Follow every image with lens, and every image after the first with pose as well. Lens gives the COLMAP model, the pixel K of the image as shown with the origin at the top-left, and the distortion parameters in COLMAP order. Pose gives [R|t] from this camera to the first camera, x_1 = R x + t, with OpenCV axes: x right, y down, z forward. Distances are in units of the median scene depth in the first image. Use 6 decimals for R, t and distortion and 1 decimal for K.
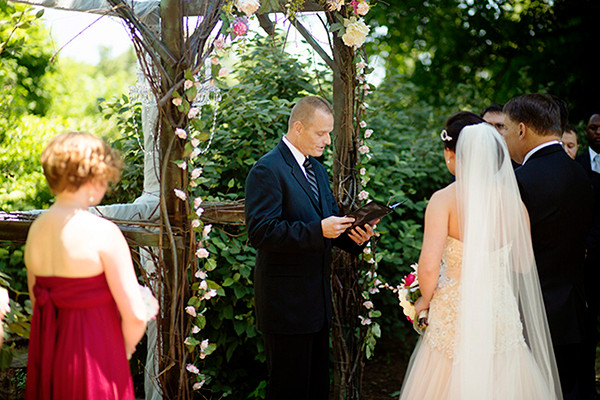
lens RADIAL K [[1434.0, 0, 303.2], [0, 1434.0, 200.8], [0, 0, 1]] dist [-0.018950, 0.000000]
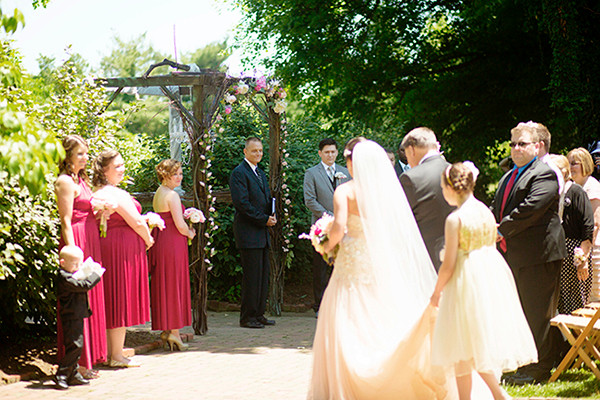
lens RADIAL K [[1434.0, 0, 298.6], [0, 1434.0, 199.1], [0, 0, 1]] dist [-0.018950, 0.000000]
pose [[0.999145, -0.001756, 0.041301, -0.021262], [0.002092, 0.999965, -0.008091, 0.030440], [-0.041285, 0.008170, 0.999114, -1.014460]]
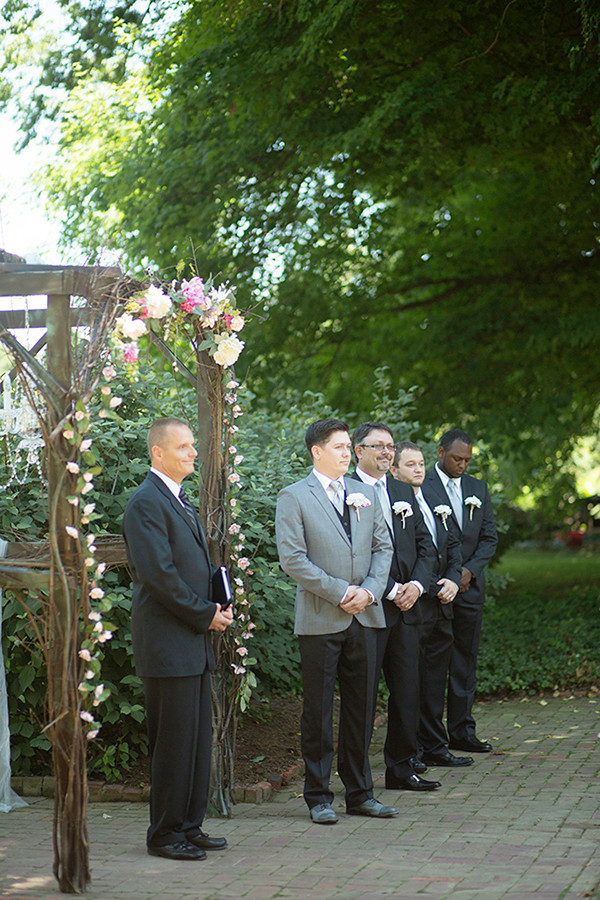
lens RADIAL K [[2151.0, 0, 306.4], [0, 2151.0, 456.2], [0, 0, 1]] dist [-0.018950, 0.000000]
pose [[0.989088, -0.014592, 0.146601, -0.111141], [0.019997, 0.999171, -0.035463, -0.000707], [-0.145962, 0.038007, 0.988560, -0.340737]]
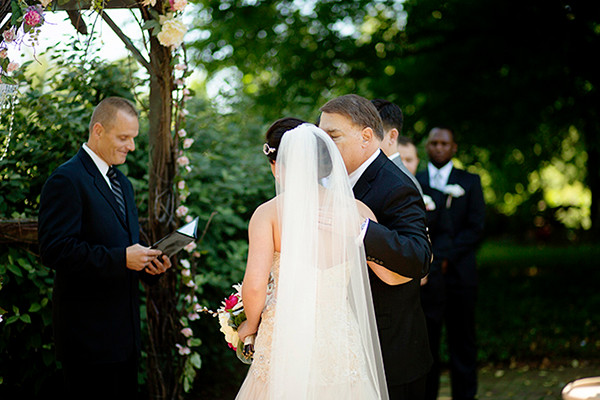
lens RADIAL K [[1434.0, 0, 294.3], [0, 1434.0, 195.9], [0, 0, 1]] dist [-0.018950, 0.000000]
pose [[0.995405, 0.004723, 0.095641, 0.026139], [-0.002587, 0.999745, -0.022452, 0.006675], [-0.095722, 0.022101, 0.995163, 0.091513]]
